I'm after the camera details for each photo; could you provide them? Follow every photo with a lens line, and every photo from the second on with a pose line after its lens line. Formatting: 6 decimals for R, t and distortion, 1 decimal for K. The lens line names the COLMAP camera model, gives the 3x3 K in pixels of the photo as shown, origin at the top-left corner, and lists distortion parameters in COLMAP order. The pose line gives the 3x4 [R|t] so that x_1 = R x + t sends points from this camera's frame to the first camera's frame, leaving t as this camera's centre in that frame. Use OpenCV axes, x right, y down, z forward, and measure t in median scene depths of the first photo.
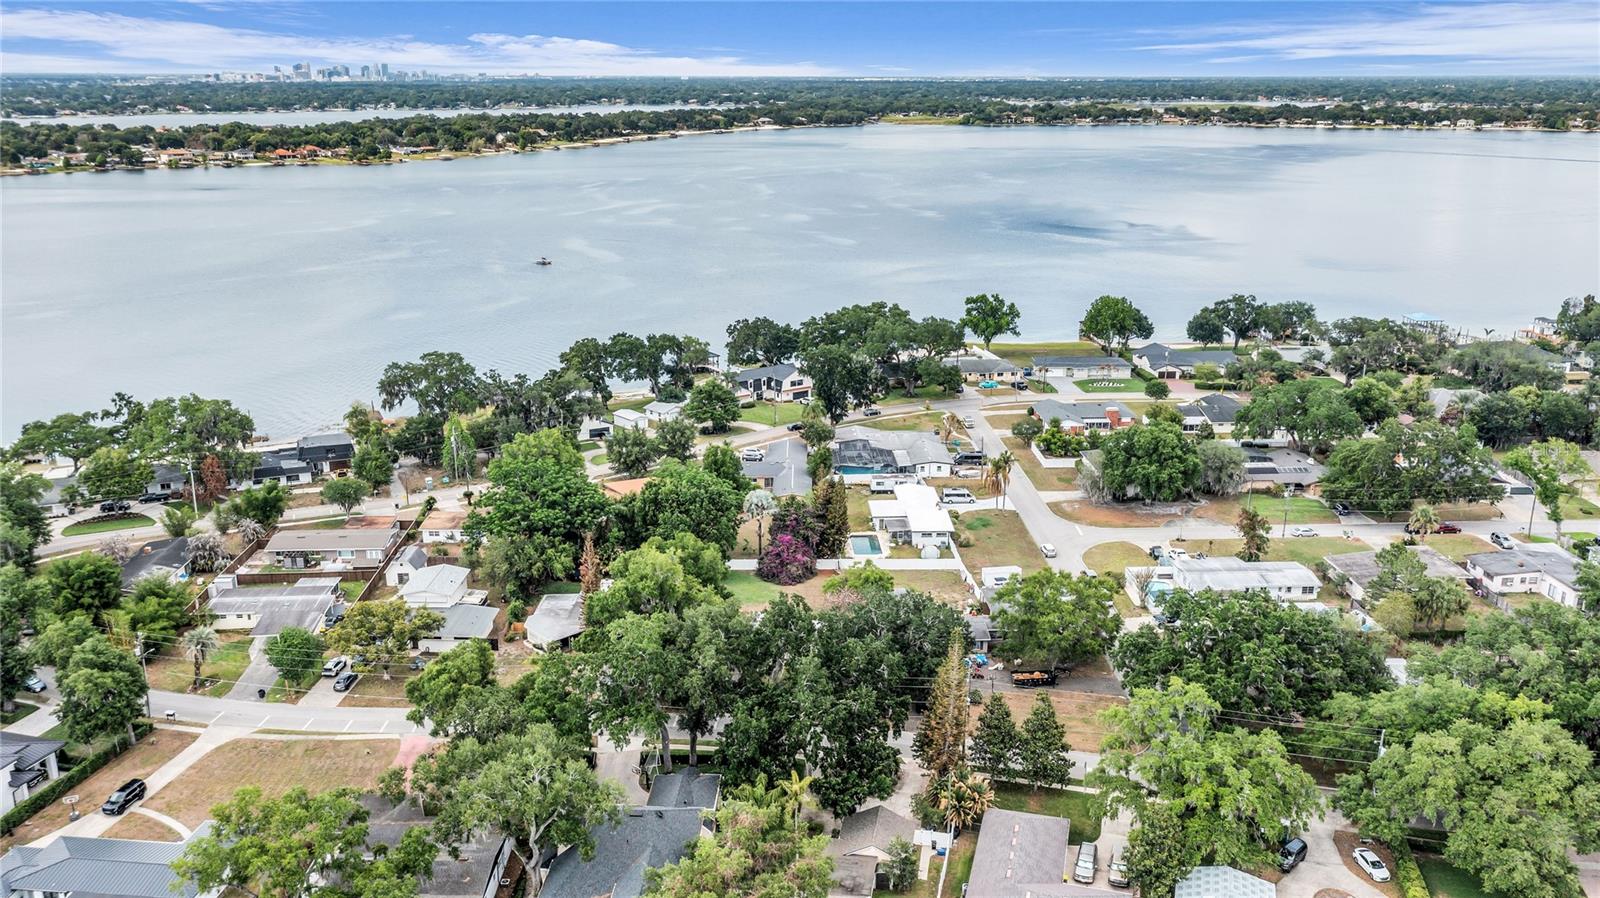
lens RADIAL K [[1261.8, 0, 798.5], [0, 1261.8, 449.4], [0, 0, 1]] dist [0.017757, -0.000919]
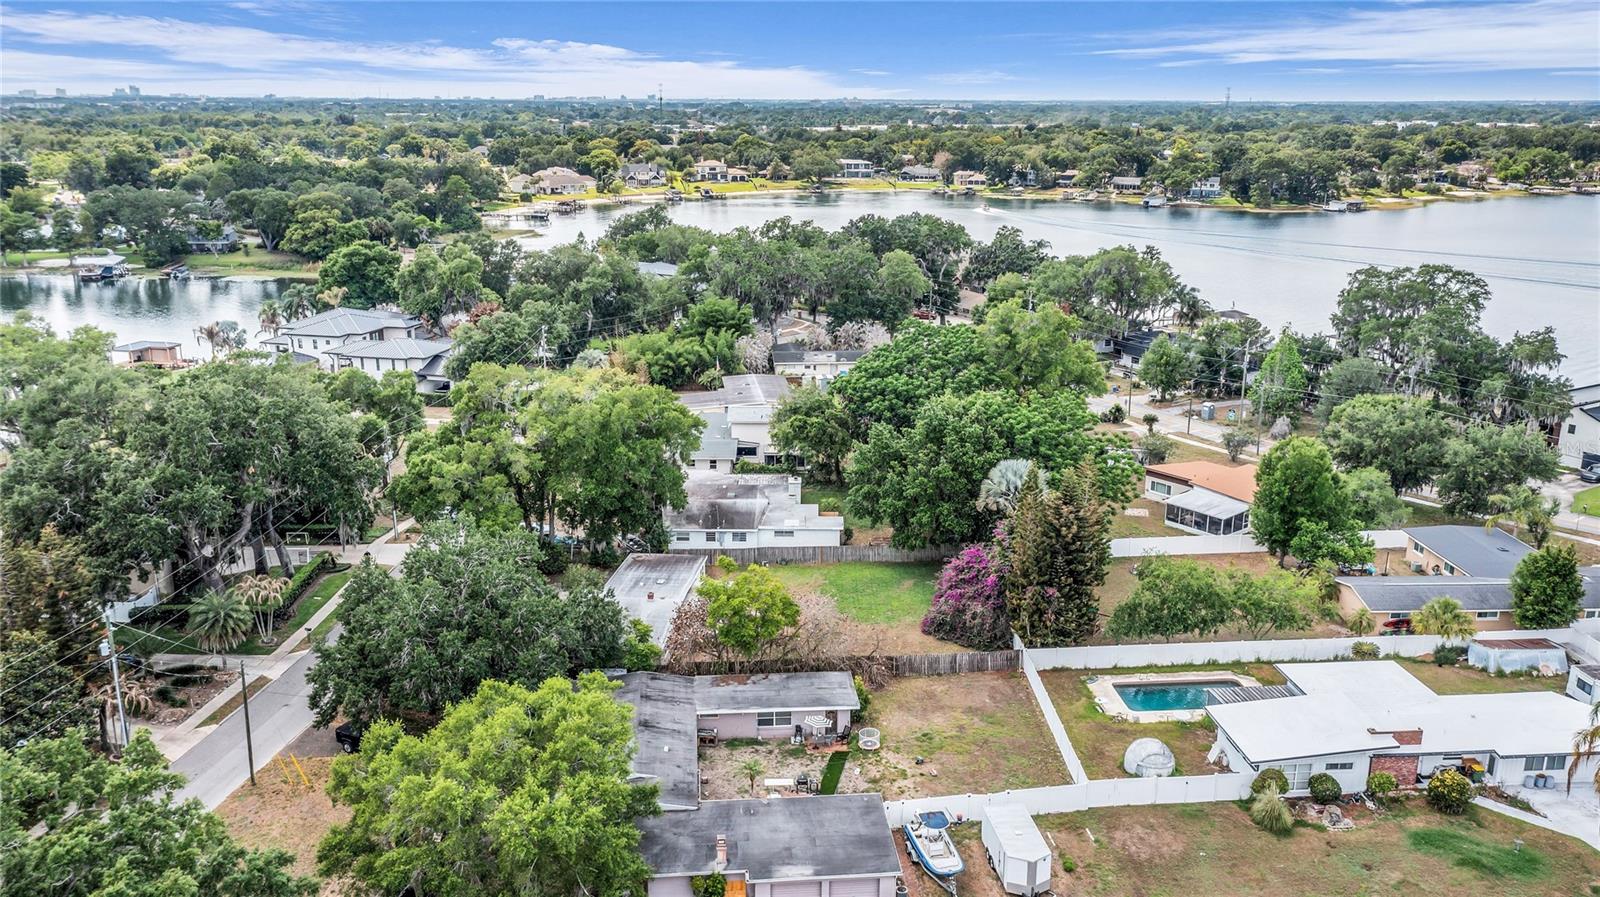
lens RADIAL K [[1261.8, 0, 799.8], [0, 1261.8, 453.0], [0, 0, 1]] dist [0.017757, -0.000919]
pose [[0.038468, 0.268178, -0.962601, 0.260520], [-0.286030, 0.925962, 0.246540, -0.040813], [0.957448, 0.265848, 0.112326, 0.479043]]
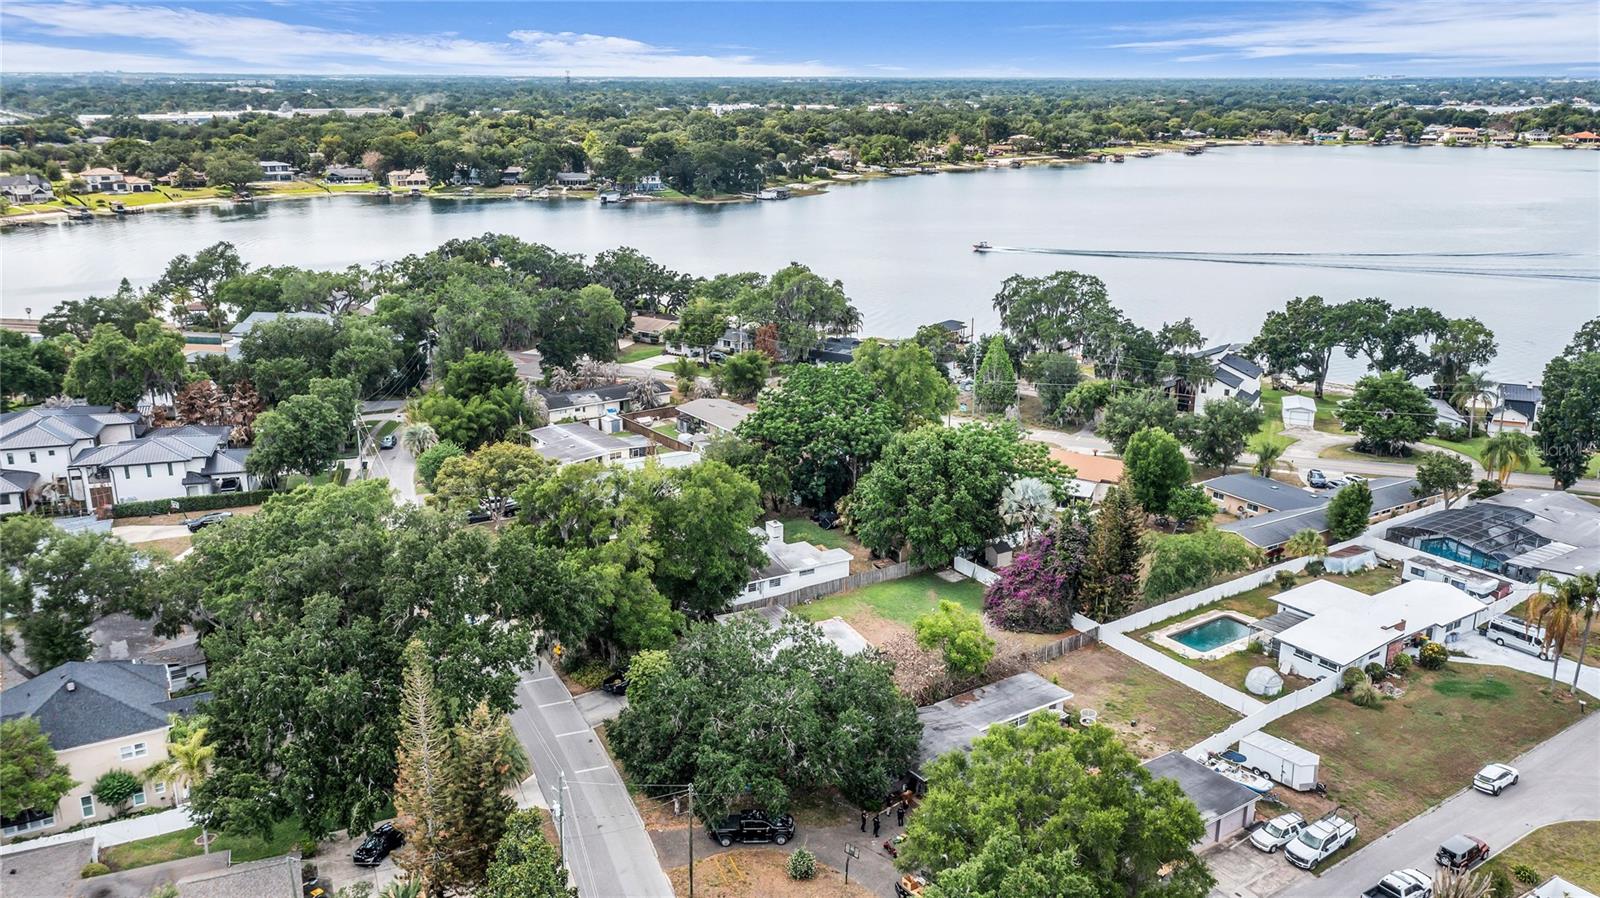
lens RADIAL K [[1261.8, 0, 800.3], [0, 1261.8, 458.3], [0, 0, 1]] dist [0.017757, -0.000919]
pose [[0.530435, 0.245570, -0.811378, 0.241137], [-0.241649, 0.961214, 0.132942, -0.019956], [0.812554, 0.125552, 0.569203, 0.298427]]
